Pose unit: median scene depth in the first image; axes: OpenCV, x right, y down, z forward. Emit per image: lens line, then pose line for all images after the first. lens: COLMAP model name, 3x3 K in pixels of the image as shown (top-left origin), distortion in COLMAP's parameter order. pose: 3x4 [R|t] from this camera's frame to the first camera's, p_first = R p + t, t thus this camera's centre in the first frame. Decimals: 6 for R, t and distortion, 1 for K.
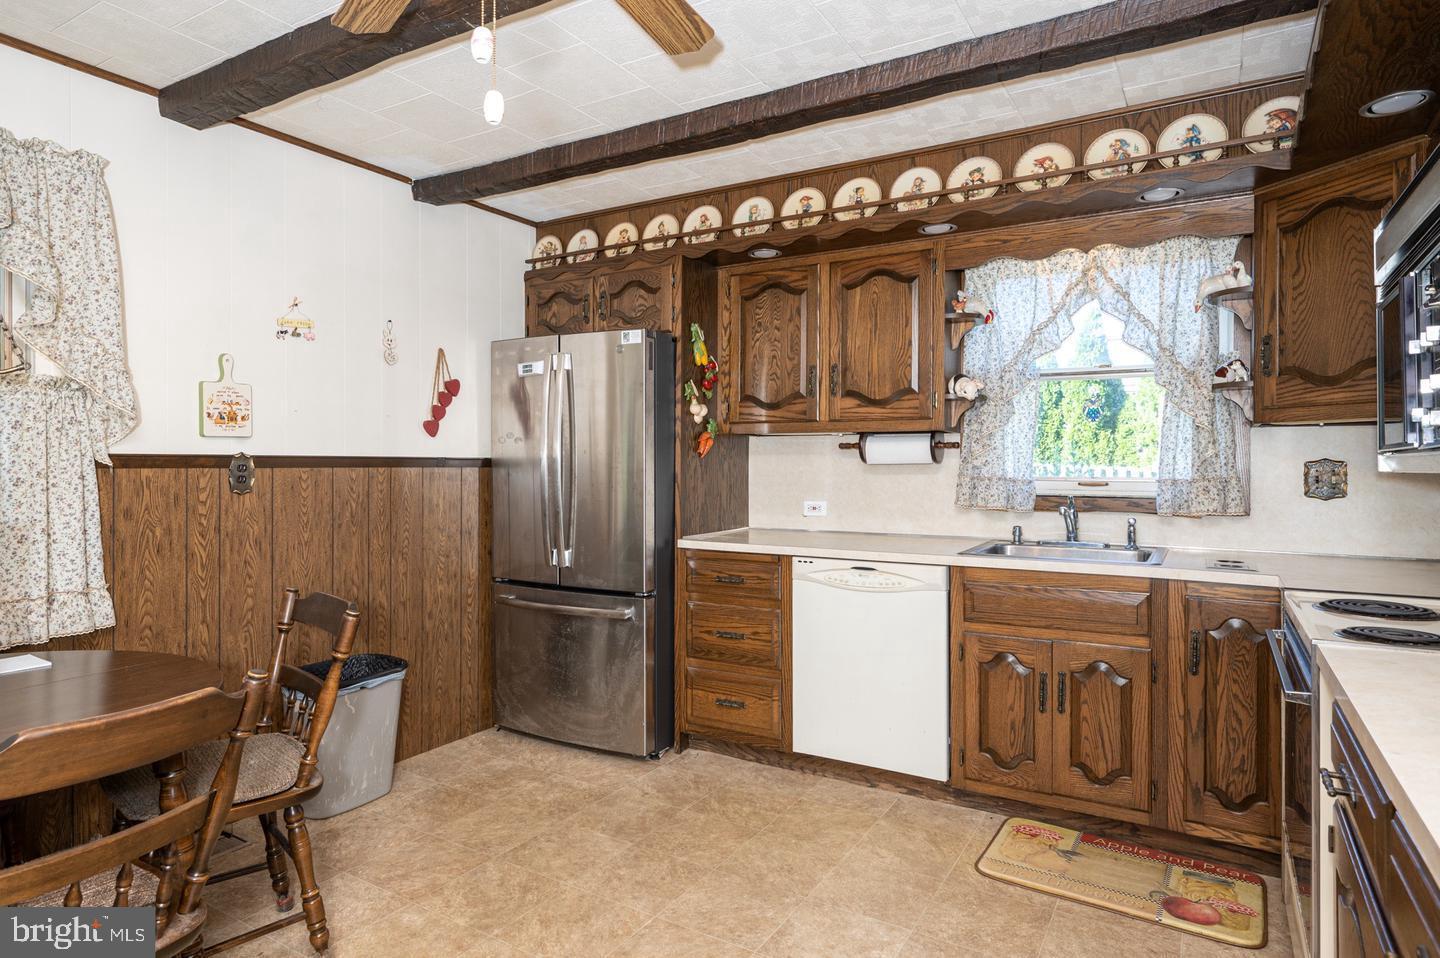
lens RADIAL K [[827.9, 0, 720.0], [0, 827.9, 479.0], [0, 0, 1]] dist [-0.001268, -0.000701]
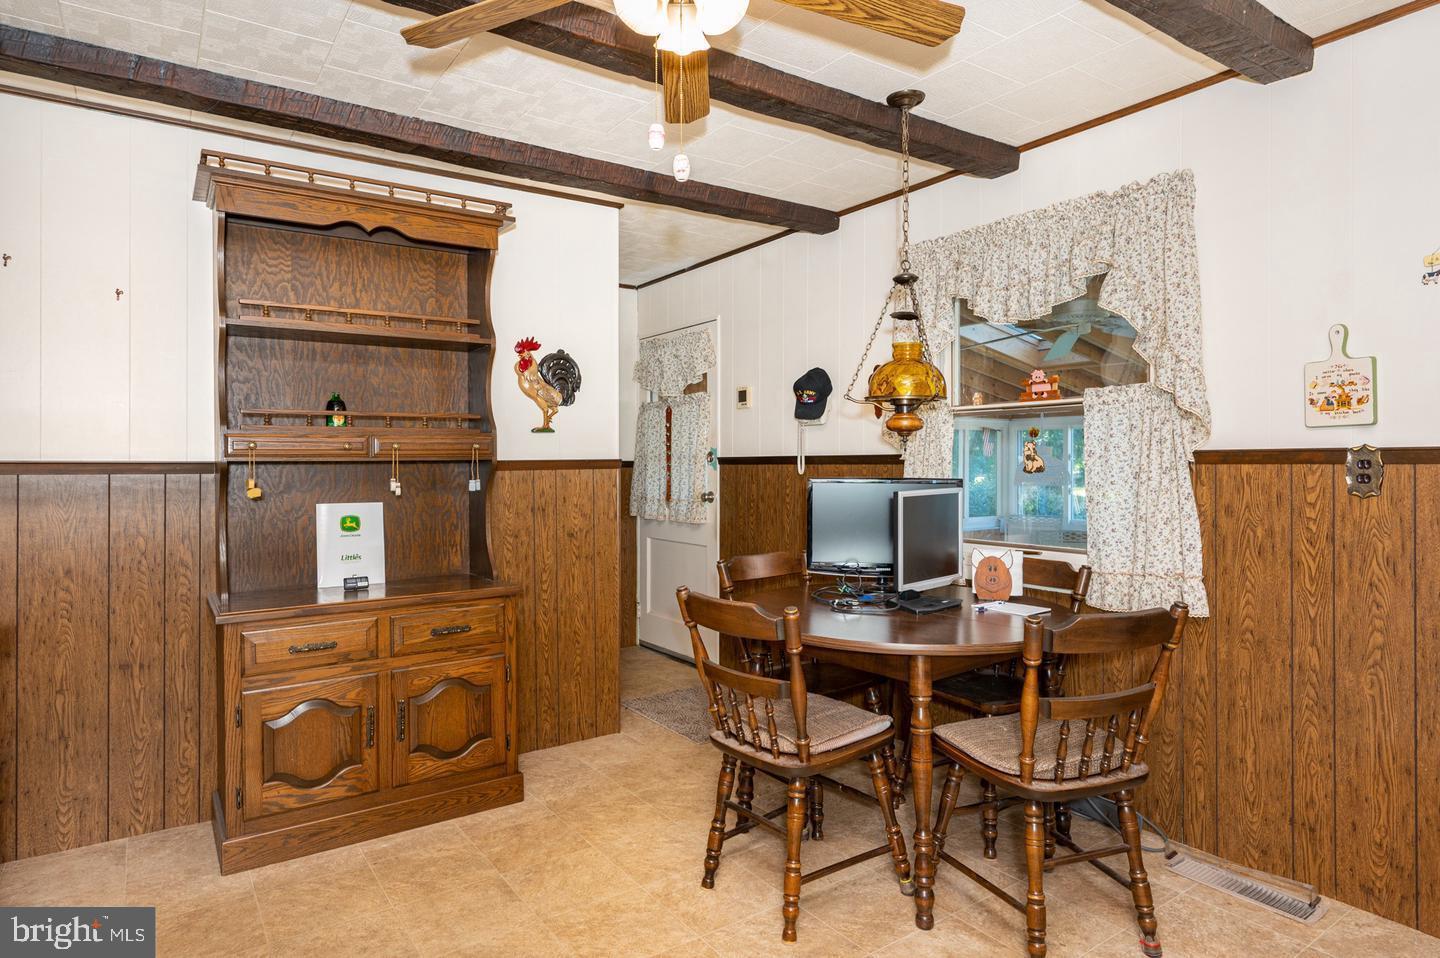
lens RADIAL K [[824.7, 0, 719.2], [0, 824.7, 460.4], [0, 0, 1]] dist [-0.002062, -0.000589]
pose [[-0.414318, 0.002341, -0.910129, 0.405475], [-0.008388, 0.999944, 0.006390, -0.017475], [0.910094, 0.010281, -0.414275, 0.797750]]
